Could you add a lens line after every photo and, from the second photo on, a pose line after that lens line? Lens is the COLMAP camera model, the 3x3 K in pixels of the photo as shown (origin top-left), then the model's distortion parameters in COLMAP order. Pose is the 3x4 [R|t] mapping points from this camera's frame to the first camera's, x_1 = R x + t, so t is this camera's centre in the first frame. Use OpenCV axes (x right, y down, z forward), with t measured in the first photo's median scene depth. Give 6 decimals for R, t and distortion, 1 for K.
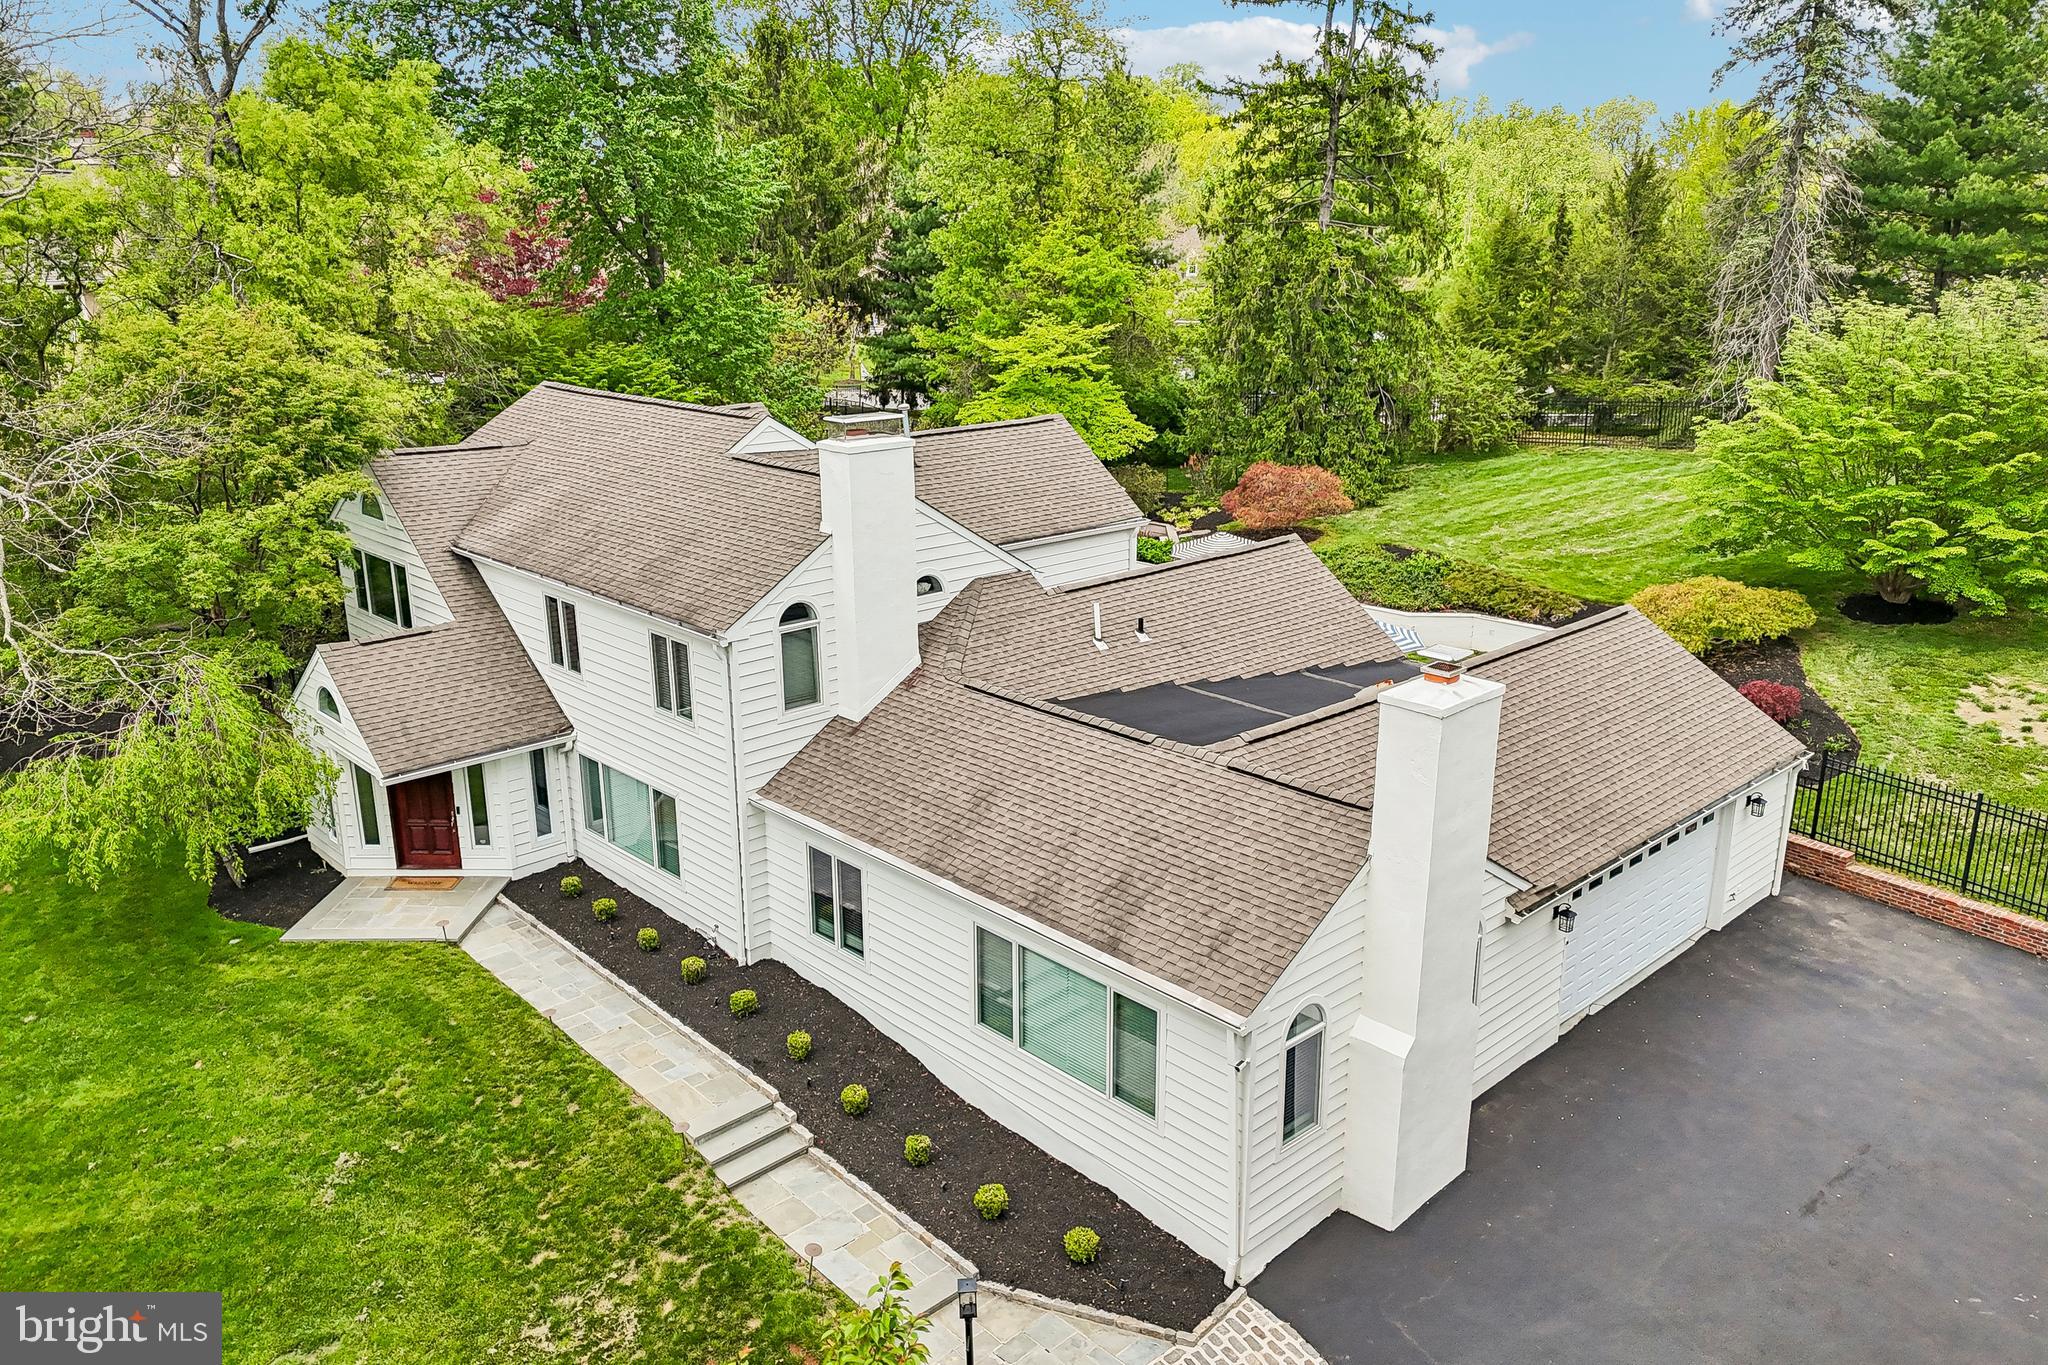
lens RADIAL K [[1491.8, 0, 1034.5], [0, 1491.8, 683.2], [0, 0, 1]] dist [0.096656, -0.108829]
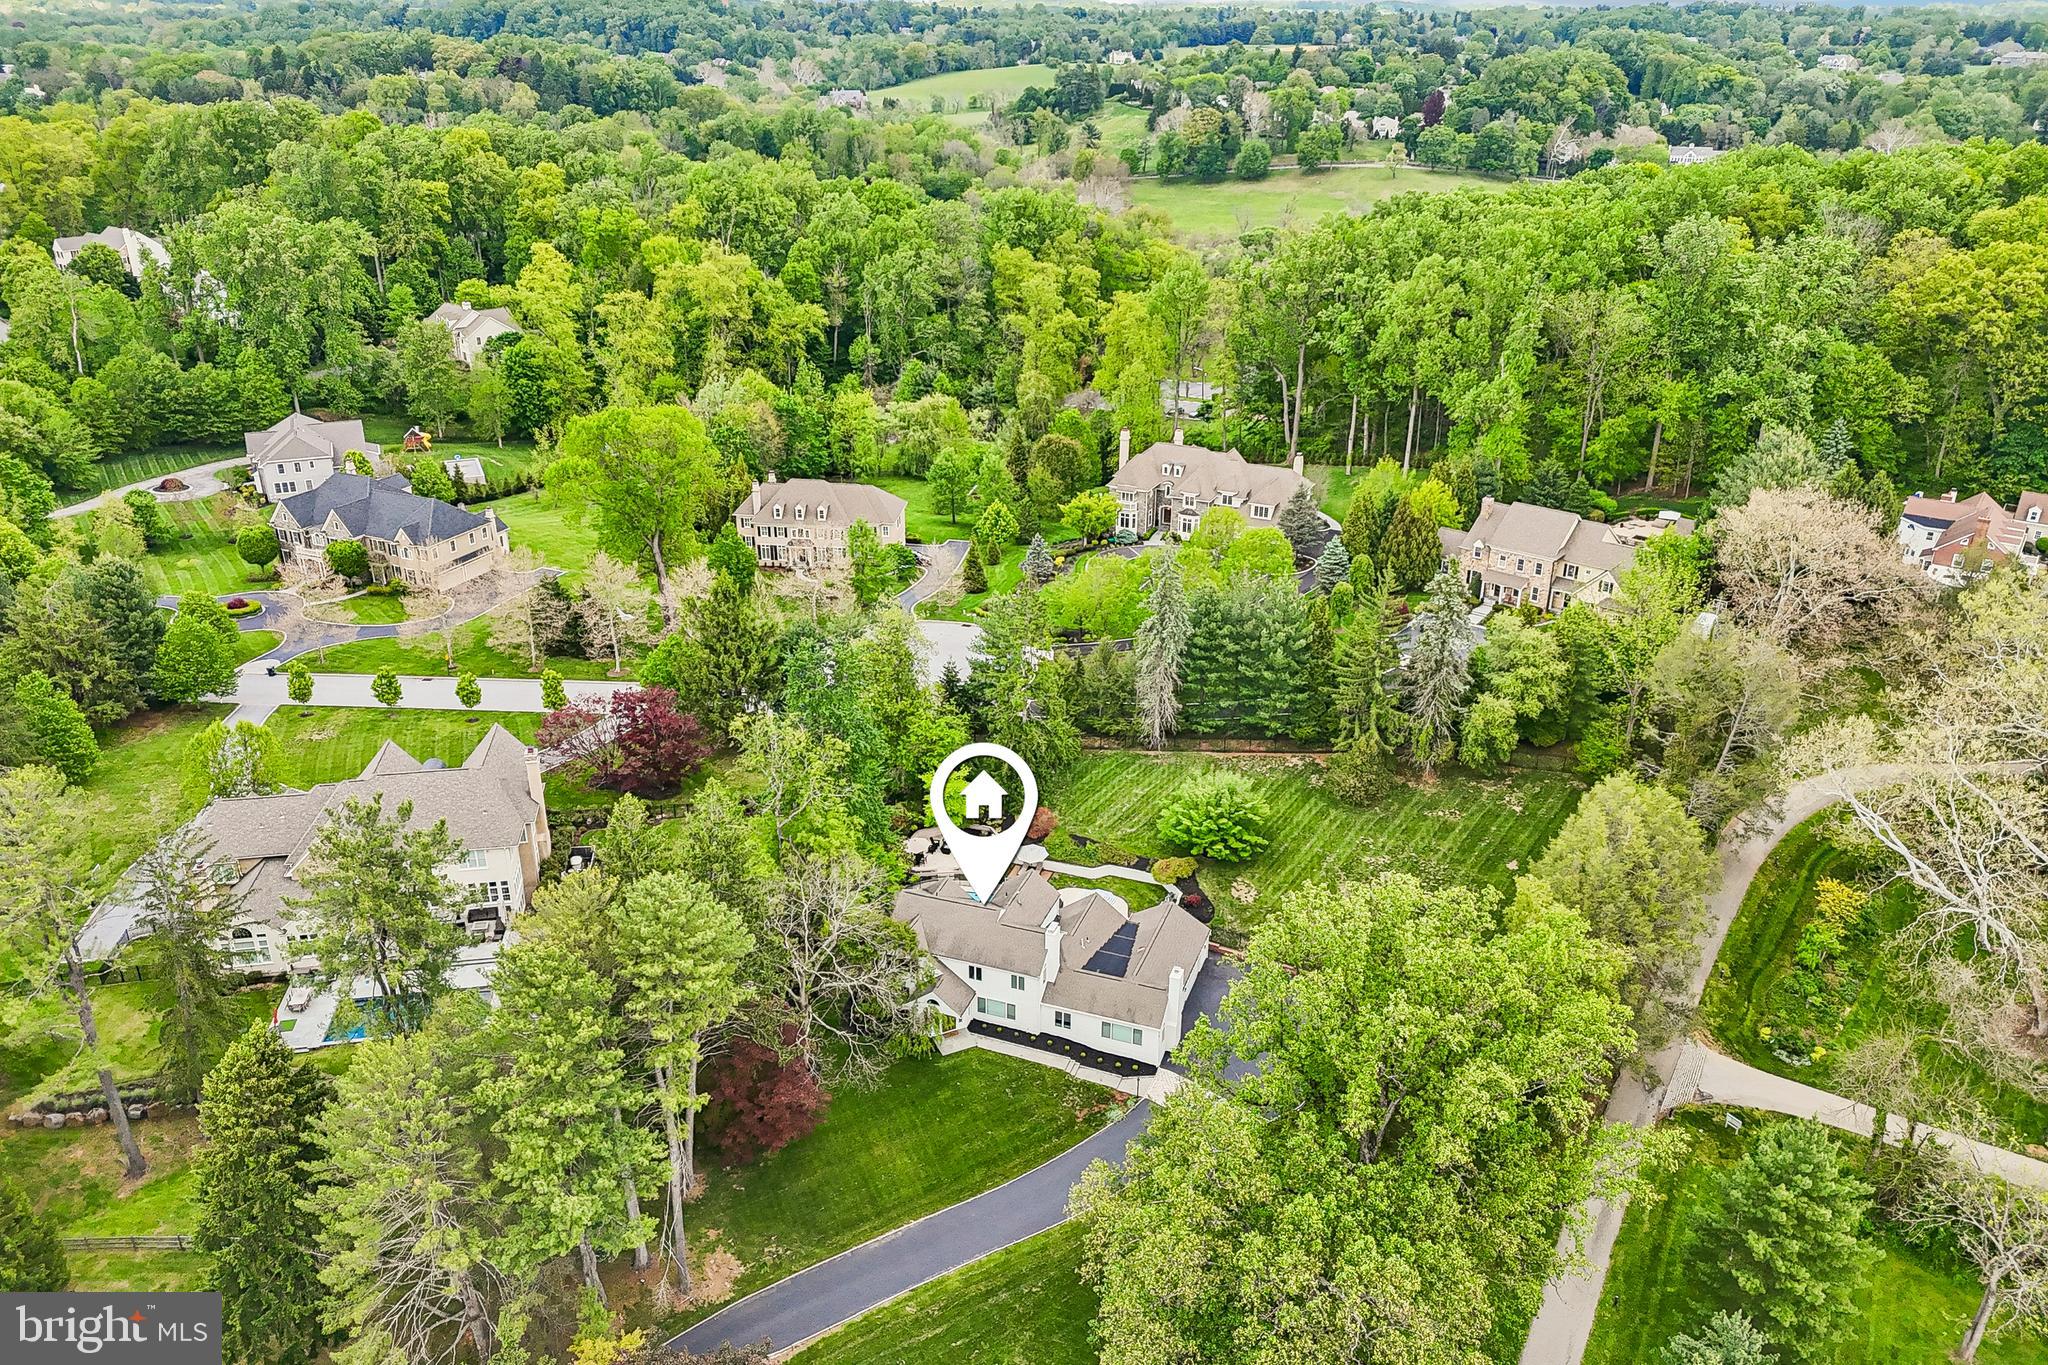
lens RADIAL K [[1491.8, 0, 1034.5], [0, 1491.8, 683.2], [0, 0, 1]] dist [0.096656, -0.108829]
pose [[0.891820, -0.177054, 0.416304, -2.035747], [0.116807, 0.979149, 0.166204, -1.751740], [-0.437050, -0.099597, 0.893906, -3.263336]]
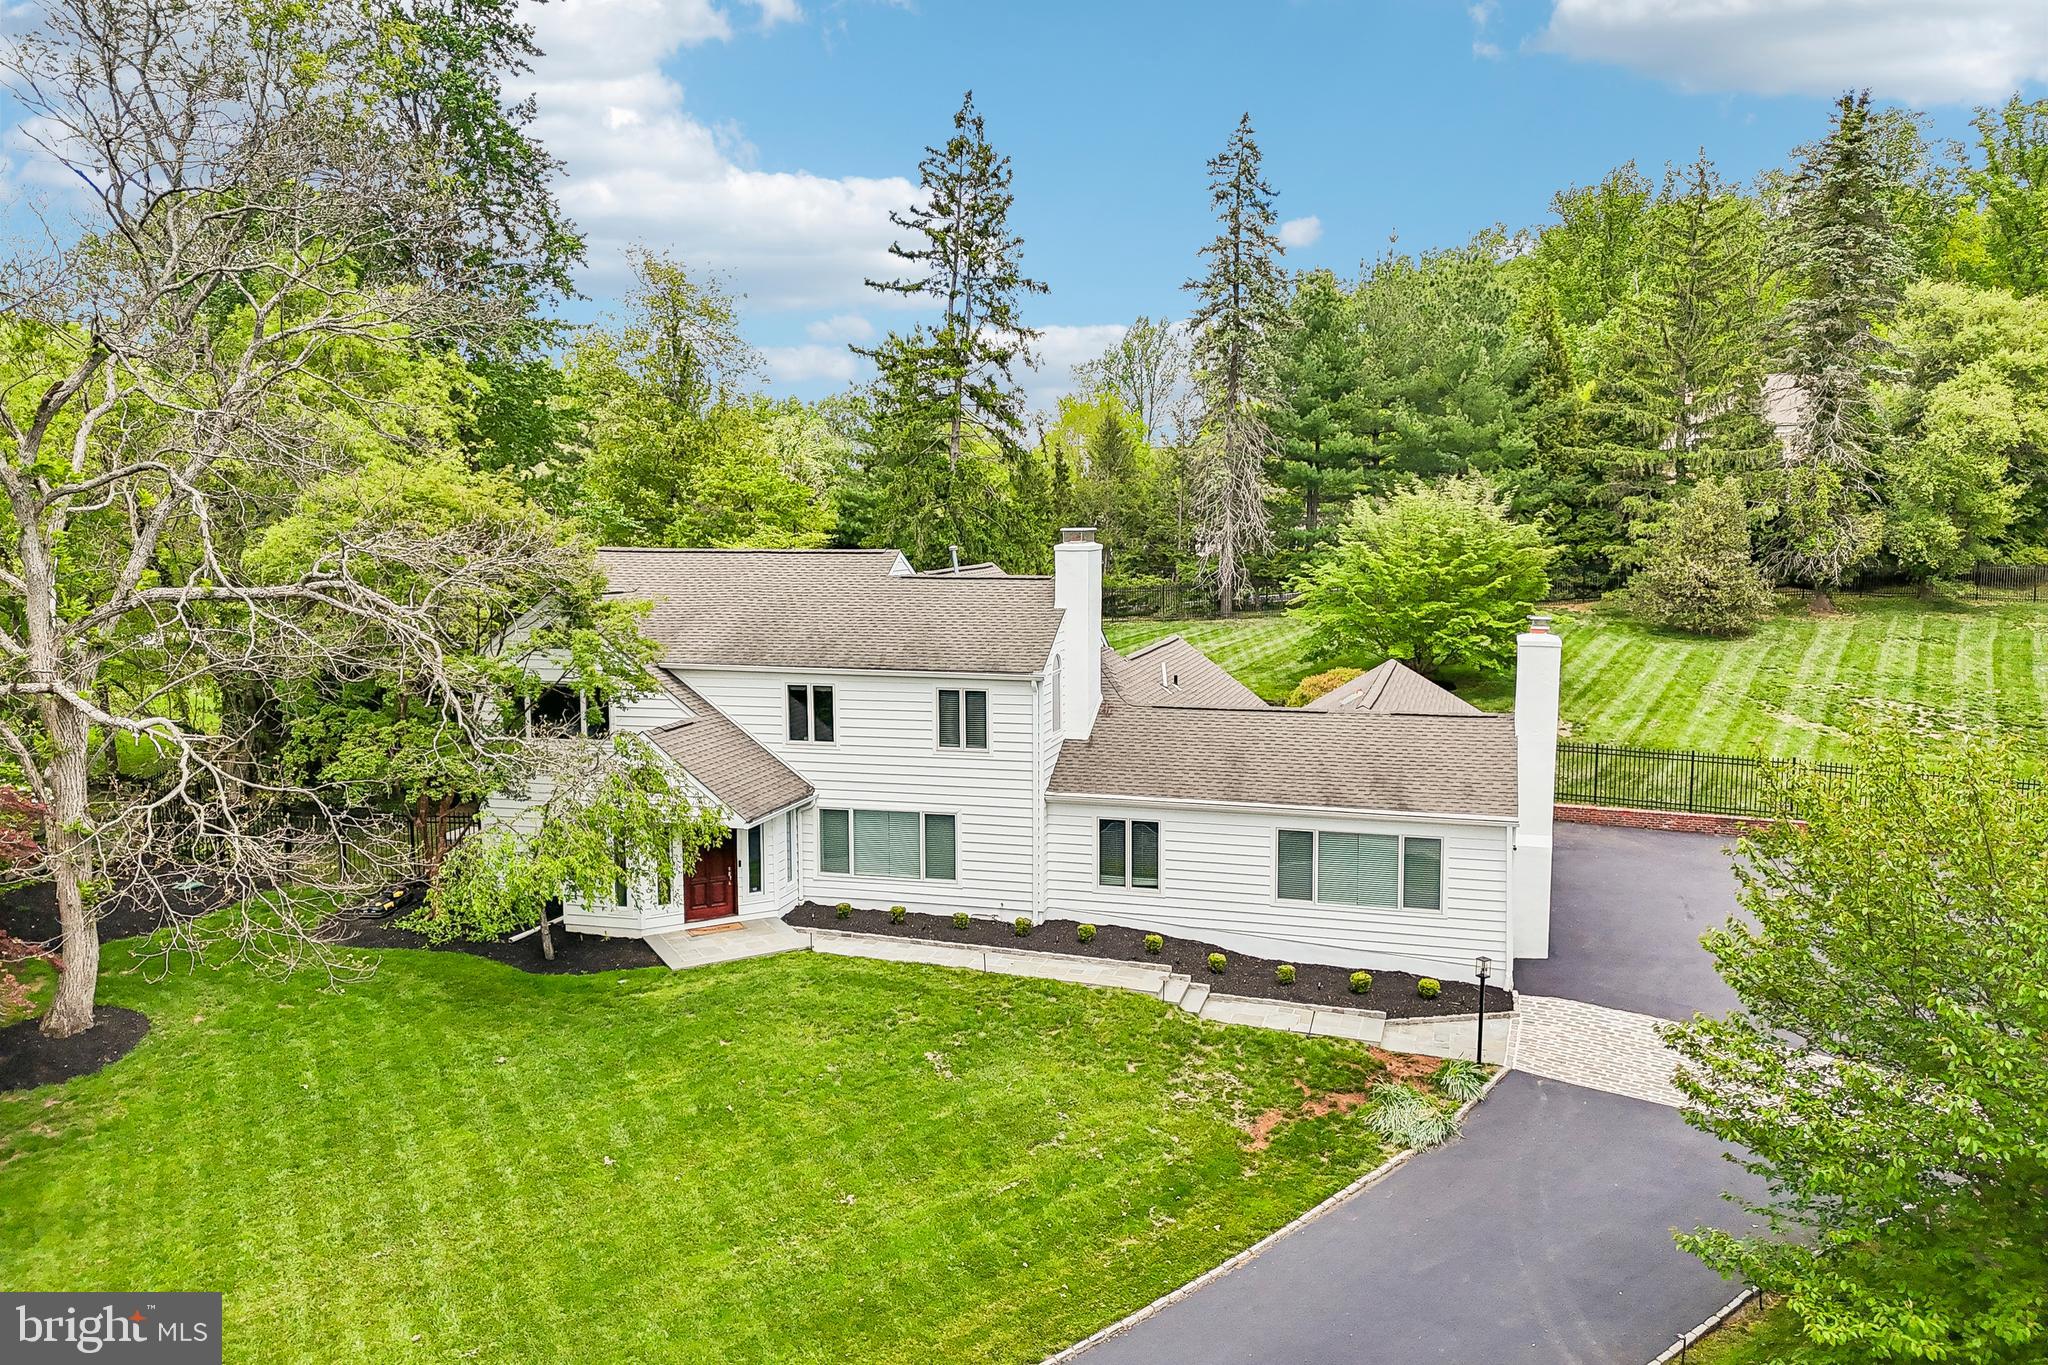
lens RADIAL K [[1491.8, 0, 1034.5], [0, 1491.8, 683.2], [0, 0, 1]] dist [0.096656, -0.108829]
pose [[0.861065, -0.057182, 0.505270, -0.859427], [0.146138, 0.979565, -0.138186, 0.158538], [-0.487044, 0.192826, 0.851826, -0.187854]]
